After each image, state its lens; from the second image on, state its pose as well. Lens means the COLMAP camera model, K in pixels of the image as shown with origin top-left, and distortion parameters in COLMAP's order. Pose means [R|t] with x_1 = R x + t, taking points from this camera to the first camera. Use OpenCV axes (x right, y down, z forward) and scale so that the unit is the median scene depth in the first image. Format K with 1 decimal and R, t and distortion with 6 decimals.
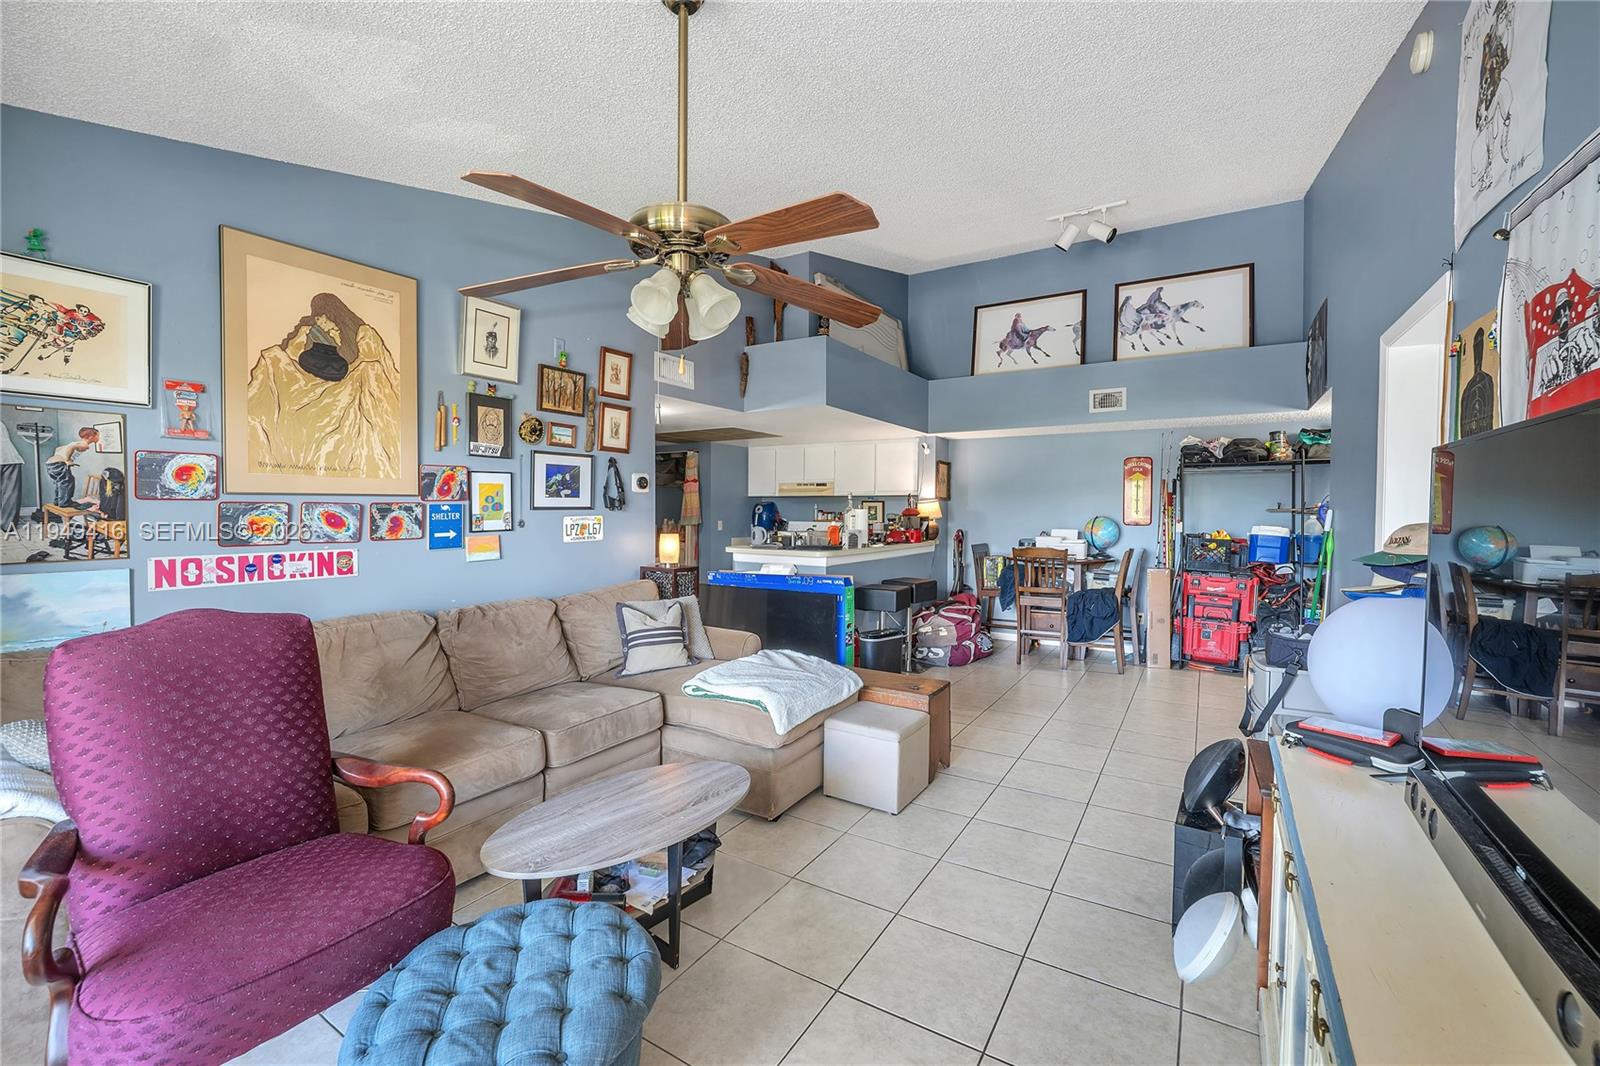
lens RADIAL K [[681.1, 0, 800.0], [0, 681.1, 533.0], [0, 0, 1]] dist [-0.000279, 0.000052]
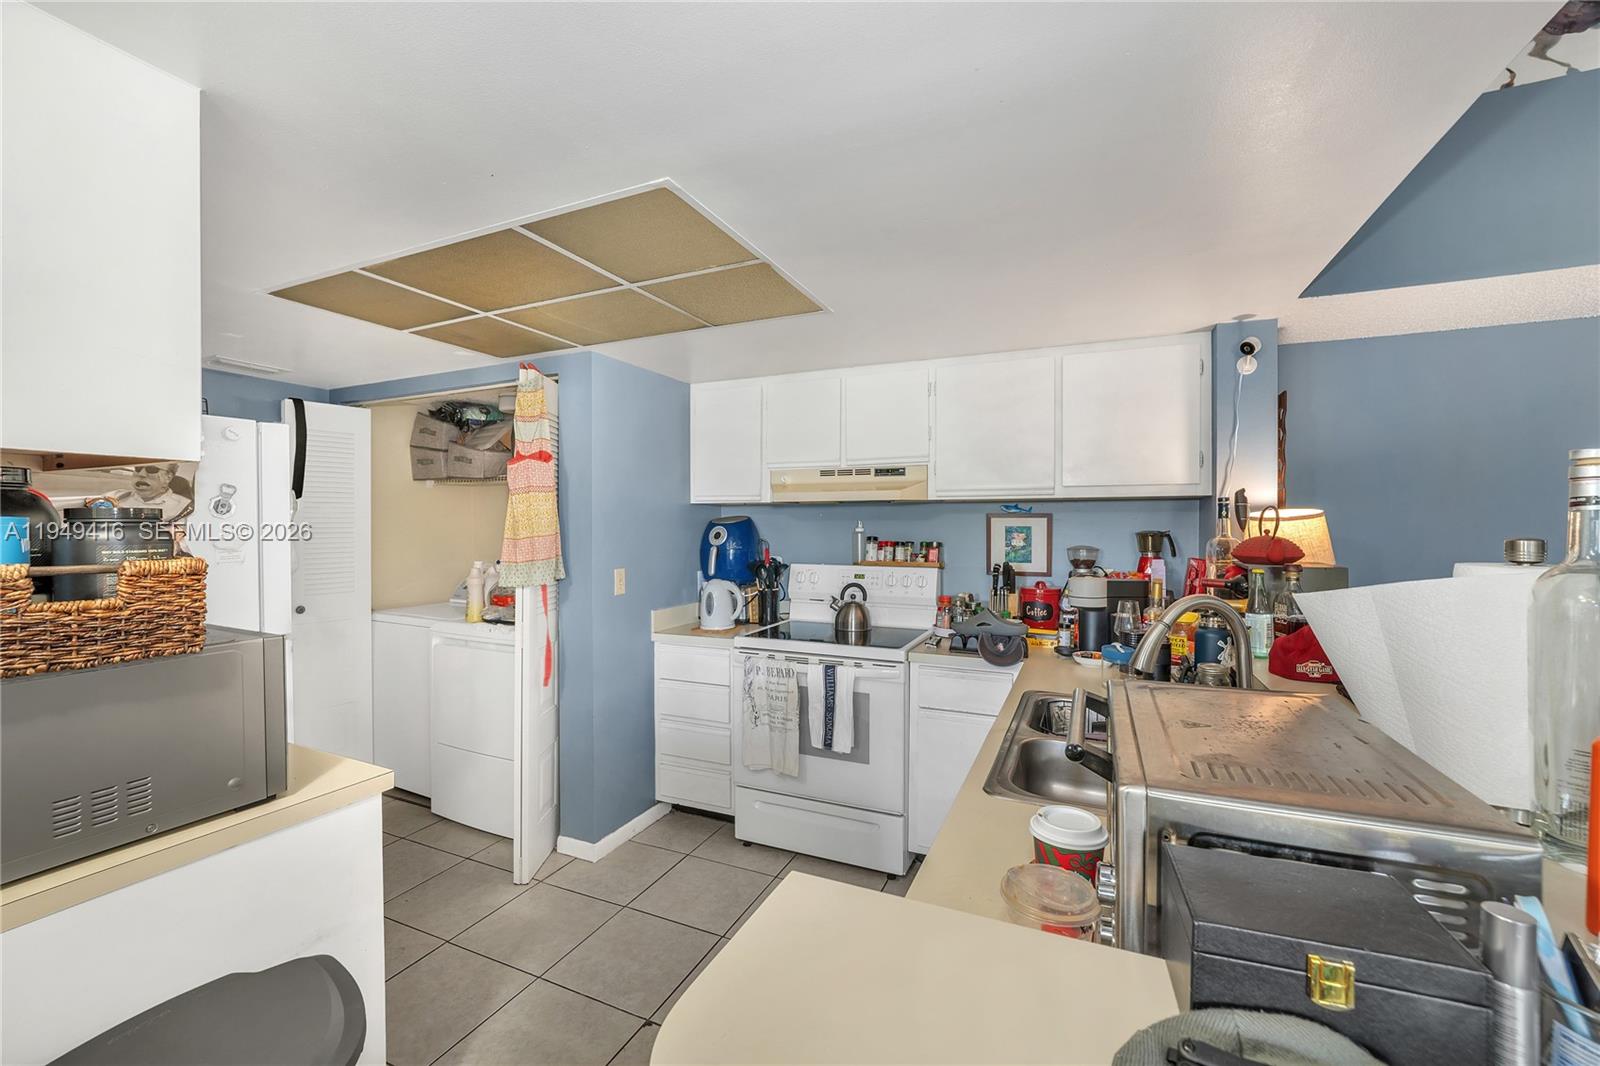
lens RADIAL K [[650.4, 0, 800.0], [0, 650.4, 533.0], [0, 0, 1]] dist [-0.001377, -0.000028]
pose [[0.991630, -0.005299, 0.129000, -0.106793], [0.008678, 0.999633, -0.025646, -0.044509], [-0.128817, 0.026551, 0.991313, 1.043369]]
